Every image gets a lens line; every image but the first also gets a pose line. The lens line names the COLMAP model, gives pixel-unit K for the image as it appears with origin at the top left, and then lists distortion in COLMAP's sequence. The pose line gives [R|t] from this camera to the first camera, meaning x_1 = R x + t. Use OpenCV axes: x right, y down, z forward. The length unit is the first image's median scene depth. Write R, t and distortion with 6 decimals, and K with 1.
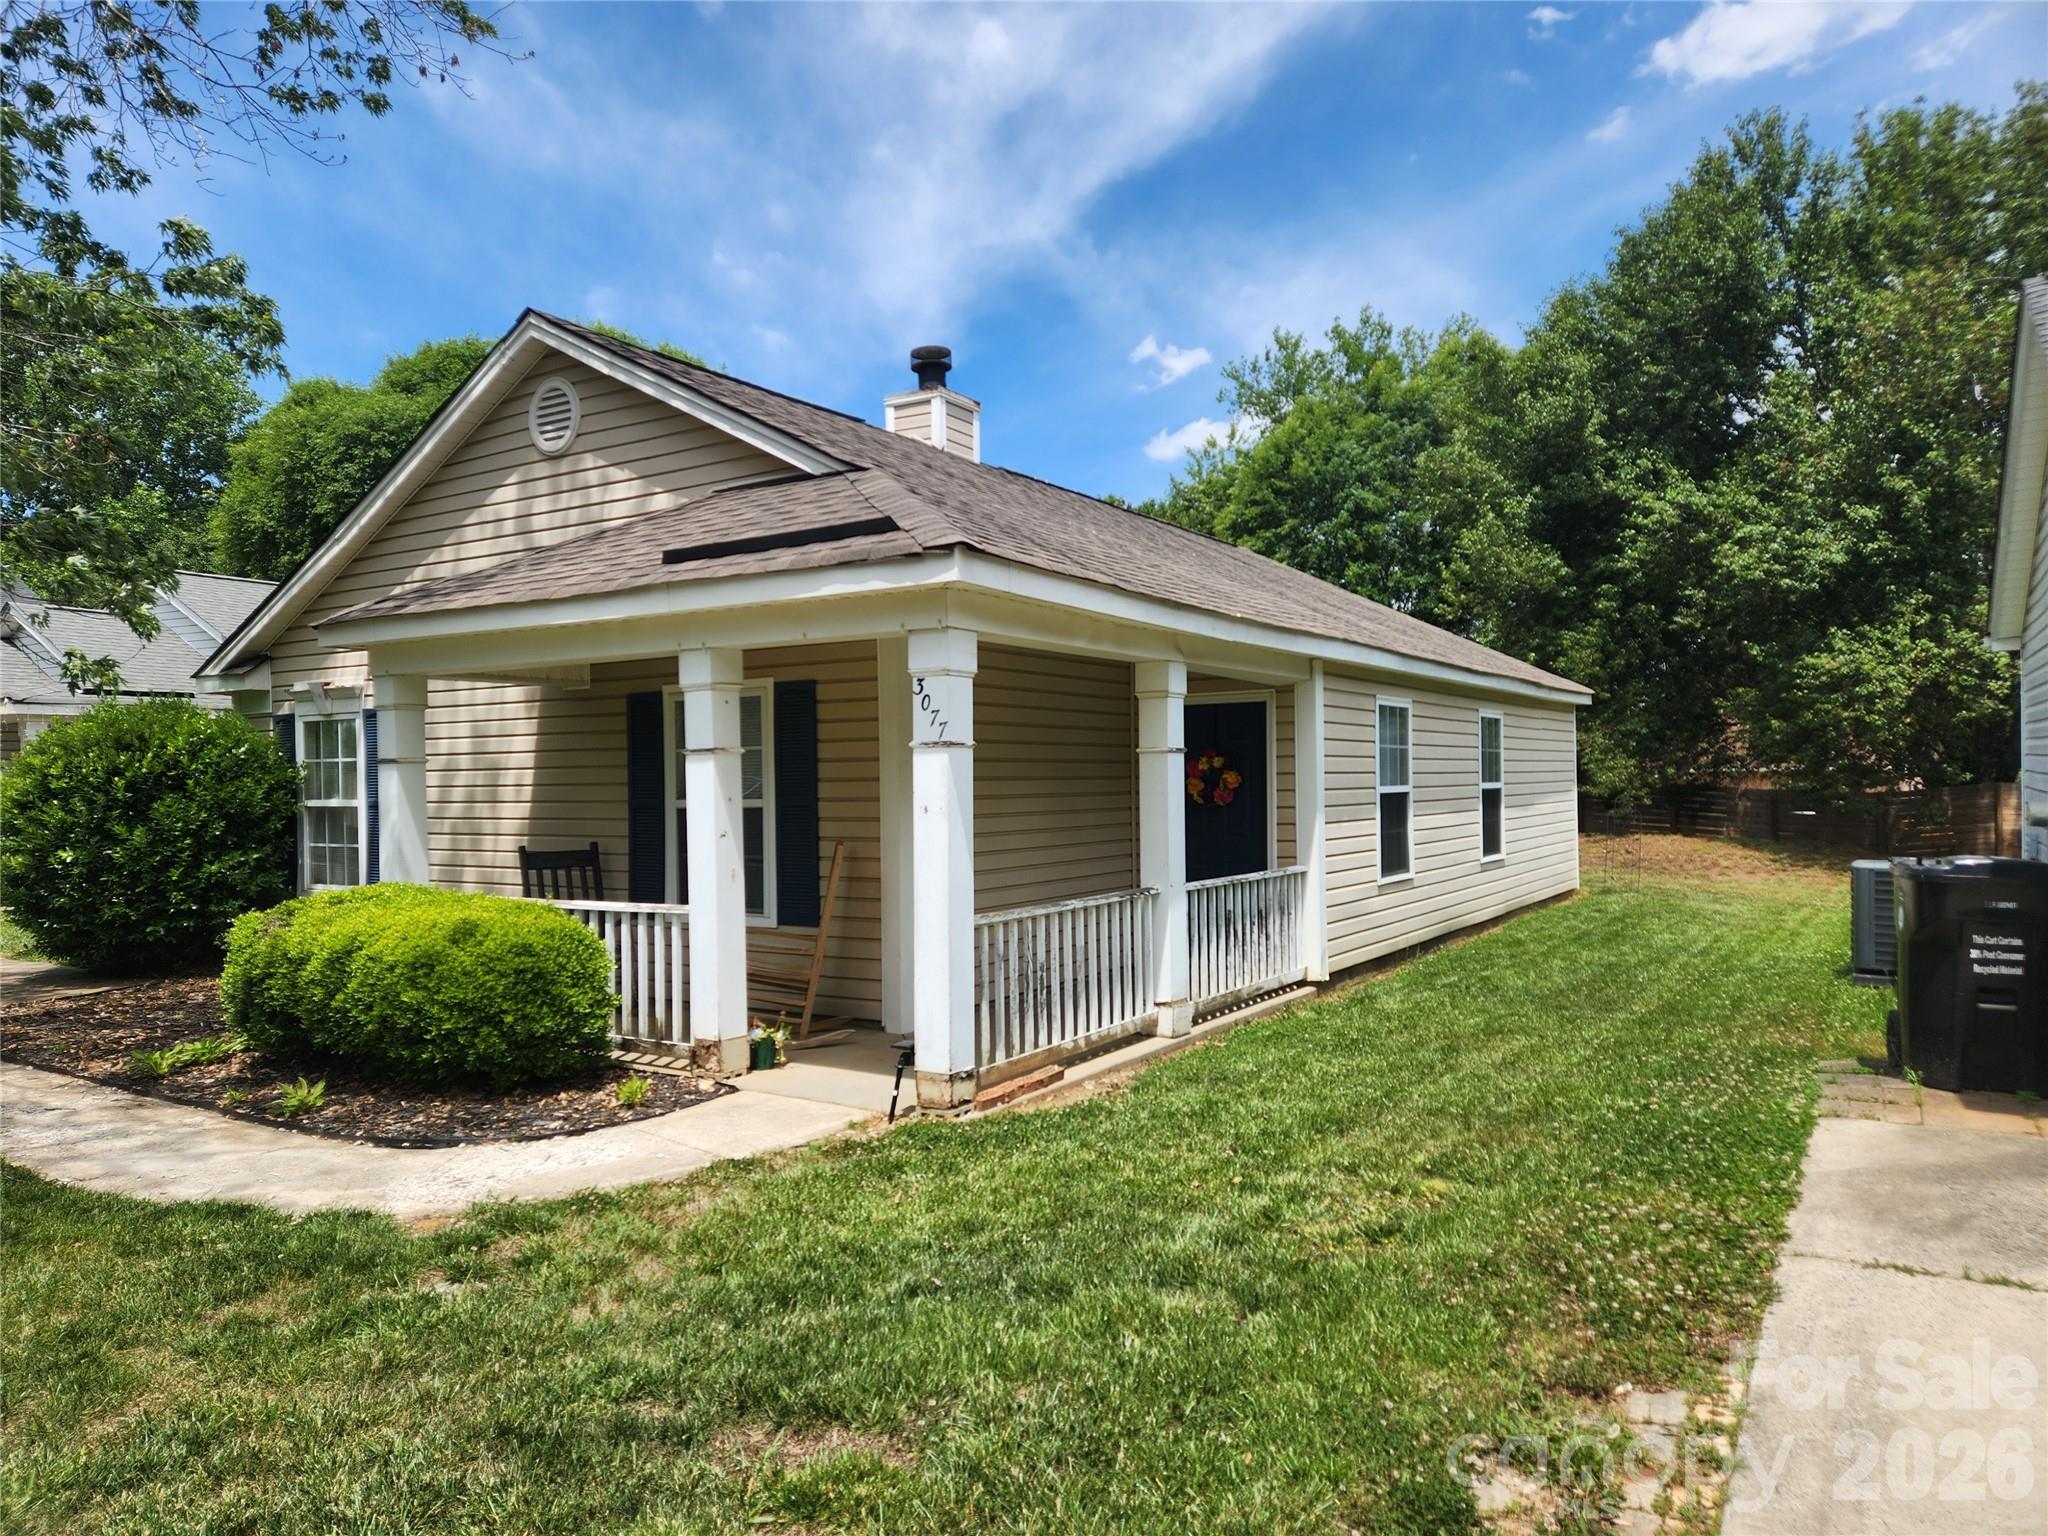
lens RADIAL K [[1372.2, 0, 1042.1], [0, 1372.2, 766.5], [0, 0, 1]] dist [0.086298, -0.081276]
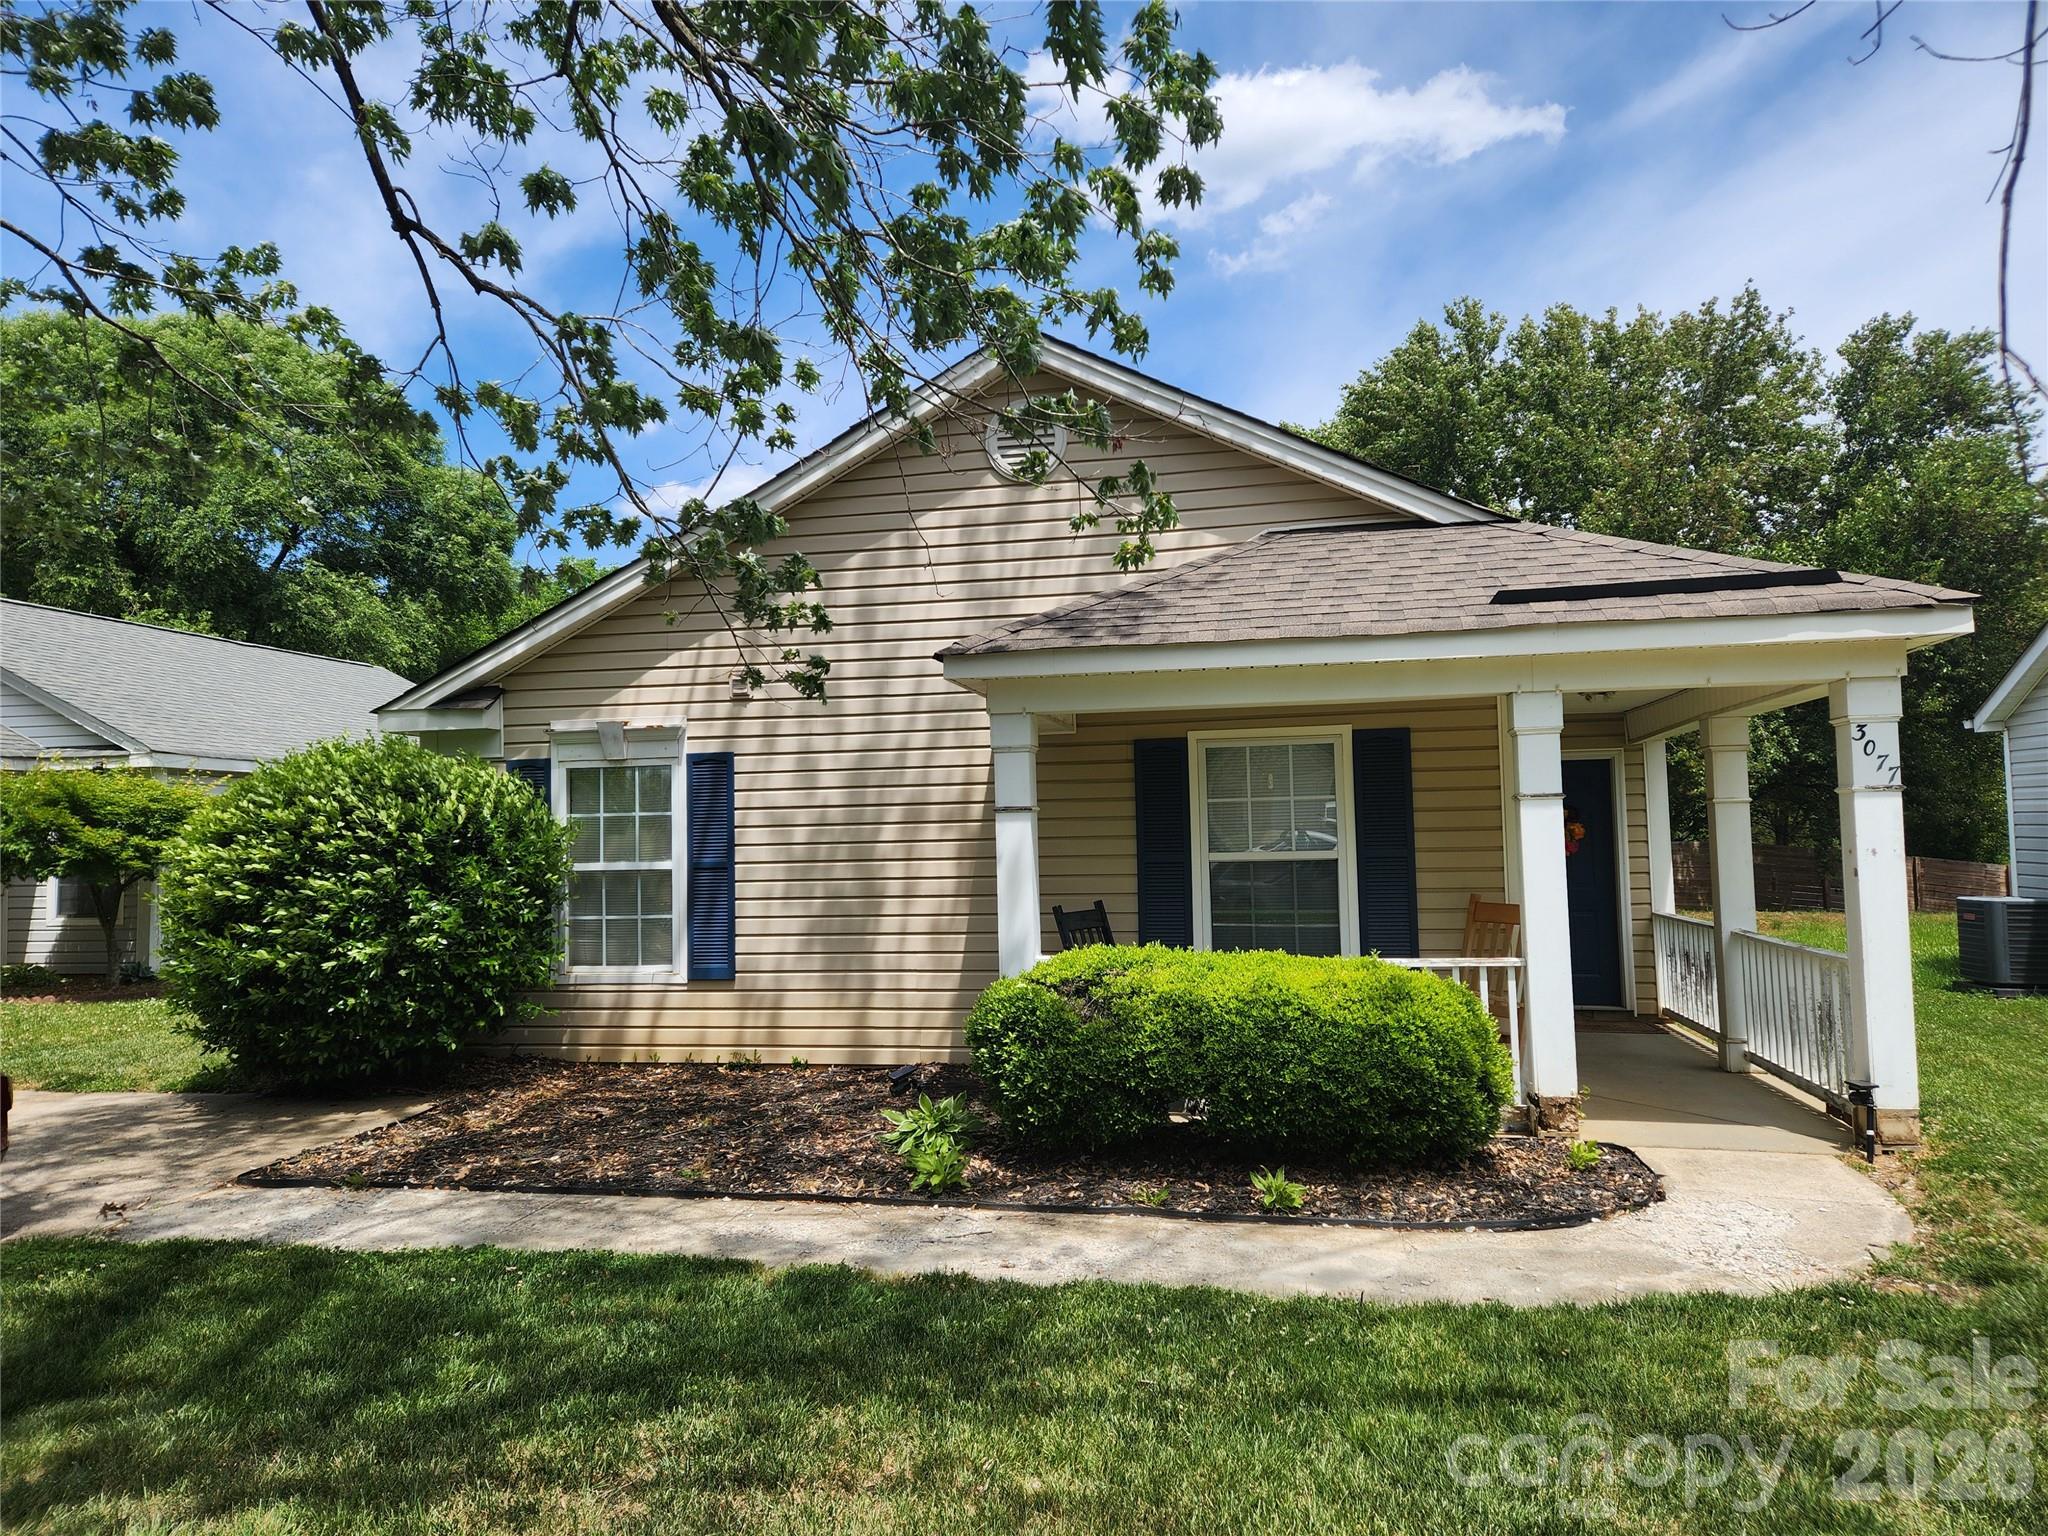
lens RADIAL K [[1372.2, 0, 1042.1], [0, 1372.2, 766.5], [0, 0, 1]] dist [0.086298, -0.081276]
pose [[0.929883, 0.012988, 0.367625, -0.760739], [0.005105, 0.998825, -0.048201, 0.010415], [-0.367819, 0.046698, 0.928724, 0.181424]]
